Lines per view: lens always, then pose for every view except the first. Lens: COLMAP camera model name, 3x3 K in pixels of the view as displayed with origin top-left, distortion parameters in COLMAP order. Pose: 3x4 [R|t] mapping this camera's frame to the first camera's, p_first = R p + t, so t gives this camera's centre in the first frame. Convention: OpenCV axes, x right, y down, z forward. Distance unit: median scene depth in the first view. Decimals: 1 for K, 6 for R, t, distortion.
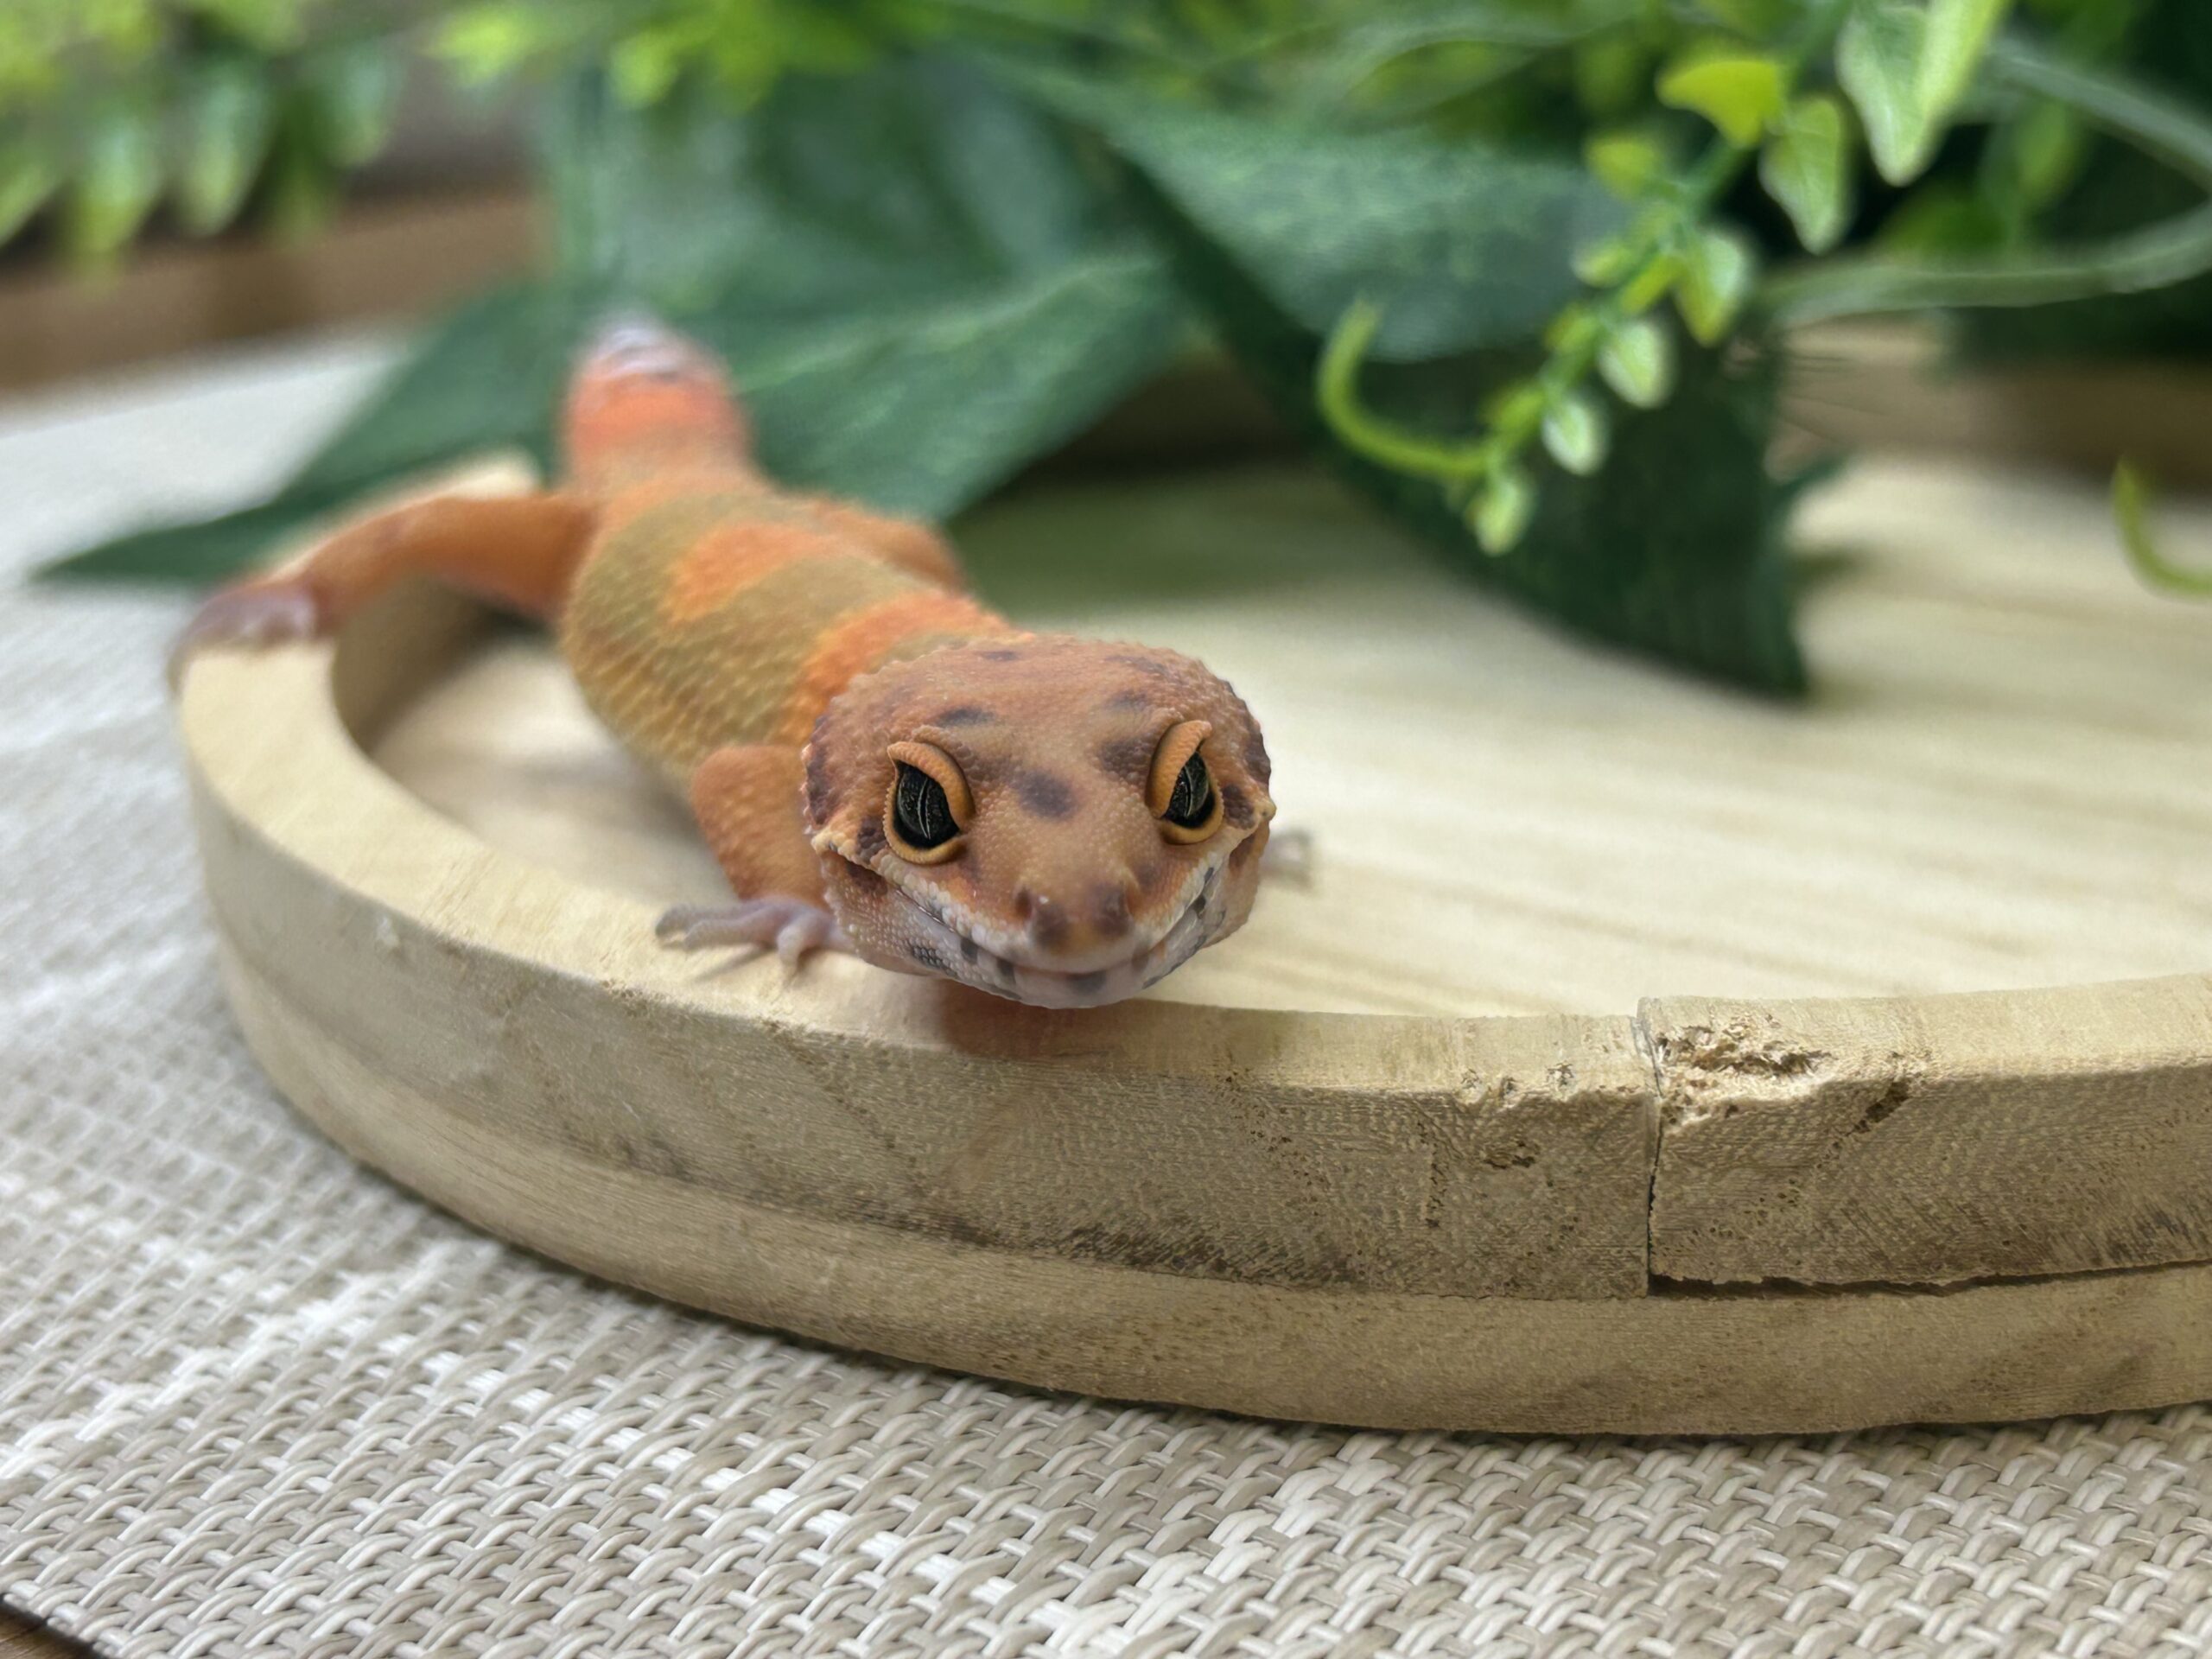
lens RADIAL K [[3556.2, 0, 1080.1], [0, 3556.2, 830.3], [0, 0, 1]] dist [0.190689, -0.993970]
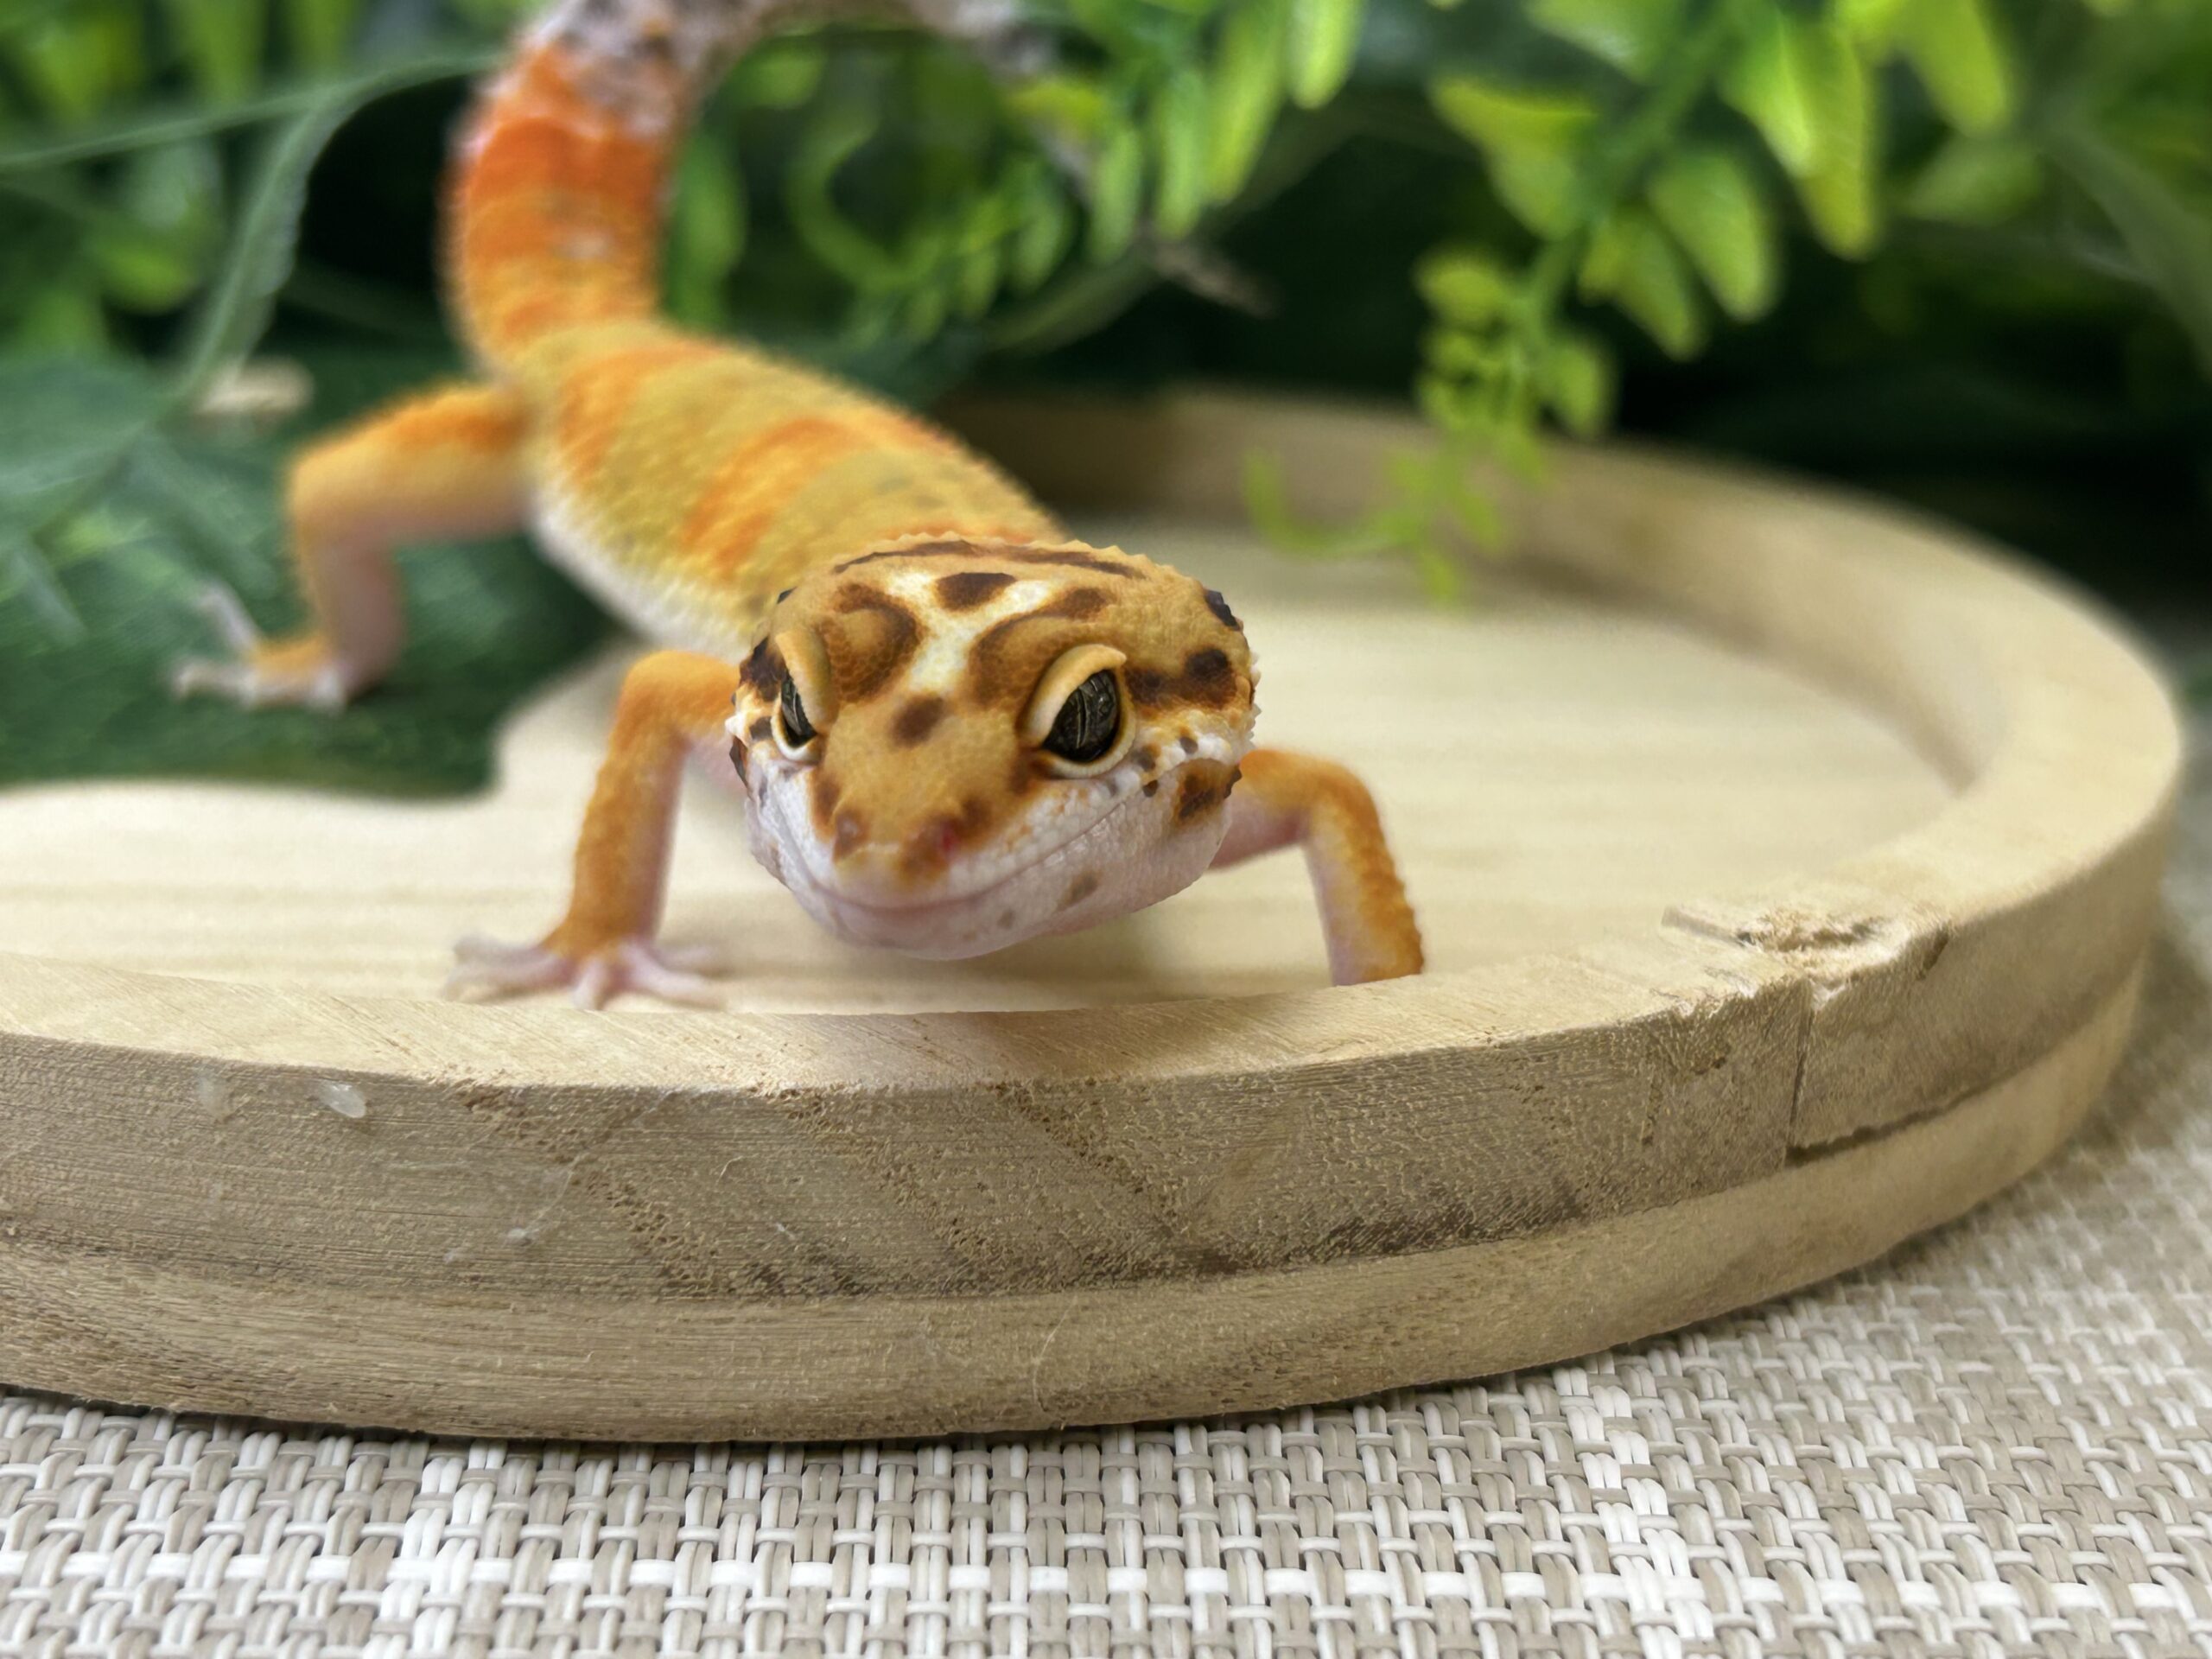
lens RADIAL K [[3556.2, 0, 1080.1], [0, 3556.2, 830.3], [0, 0, 1]] dist [0.190689, -0.993970]
pose [[0.739375, -0.134900, 0.659641, -0.683911], [0.156108, 0.987372, 0.026945, -0.032402], [-0.654947, 0.083053, 0.751097, 0.311072]]
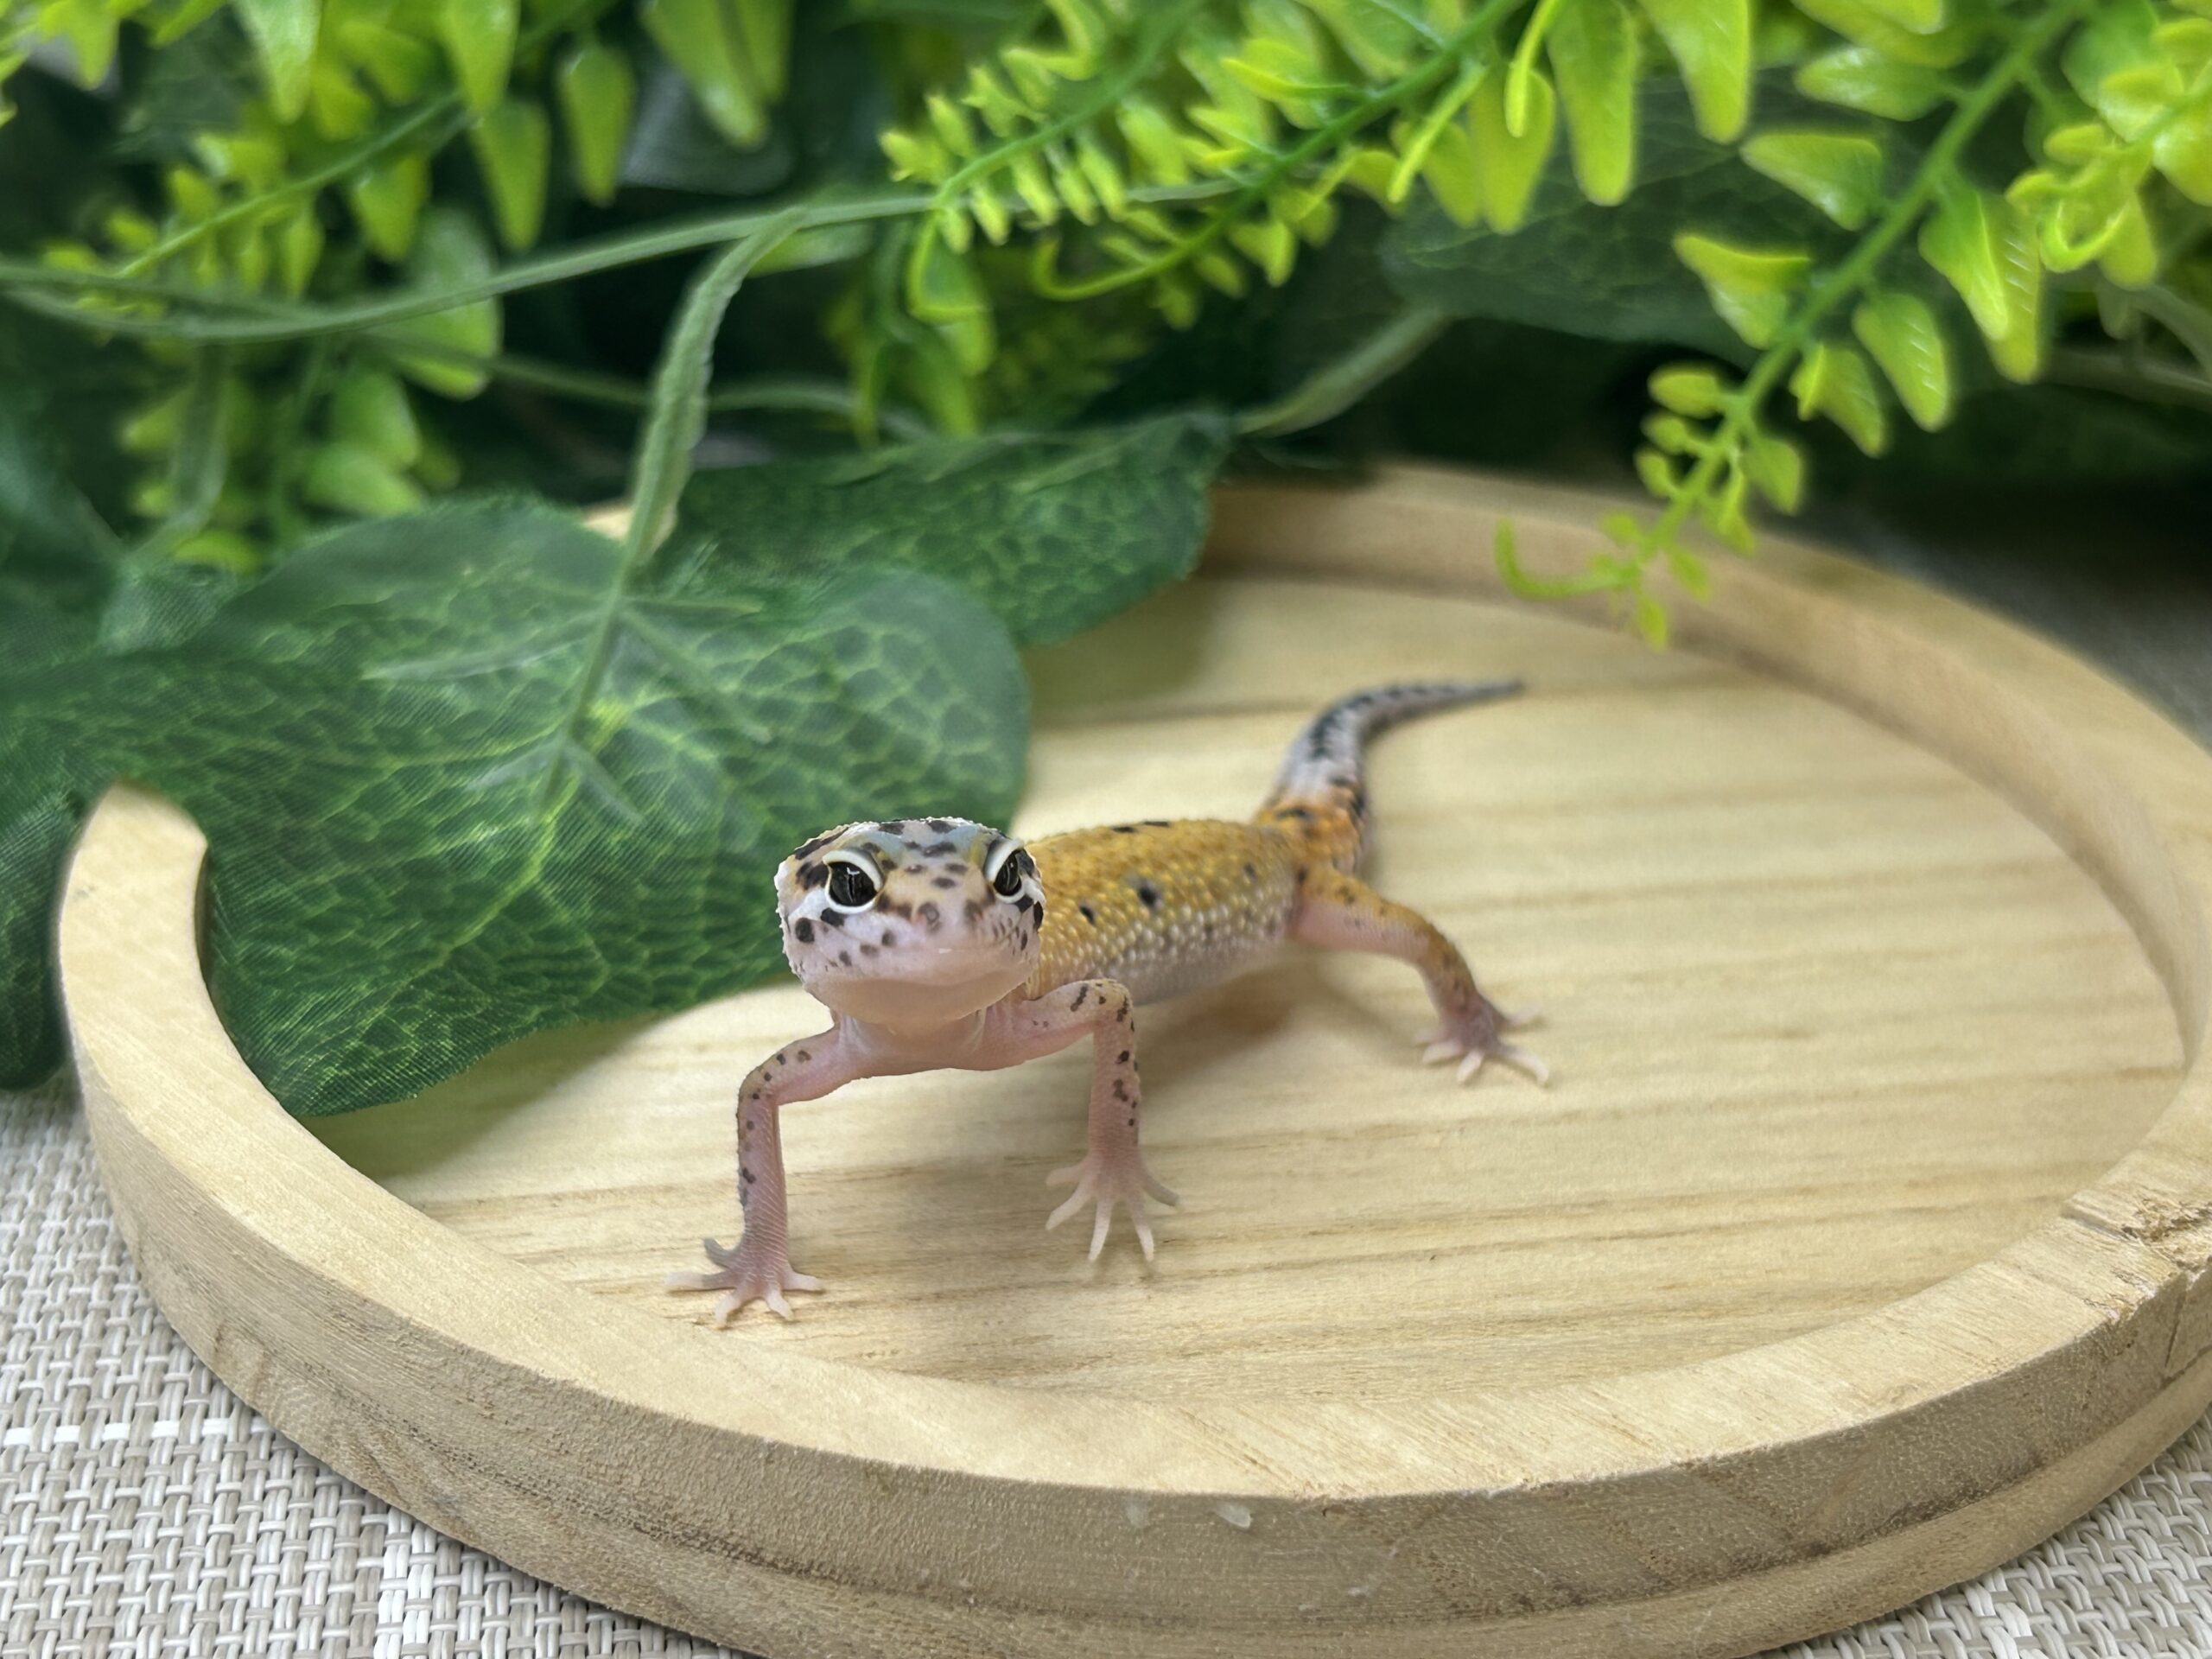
lens RADIAL K [[3332.1, 0, 1077.9], [0, 3332.1, 829.6], [0, 0, 1]] dist [0.199361, -0.632764]
pose [[0.661825, -0.288016, 0.692123, -1.031379], [0.201369, 0.957621, 0.205945, -0.469117], [-0.722107, 0.003073, 0.691775, 0.337742]]
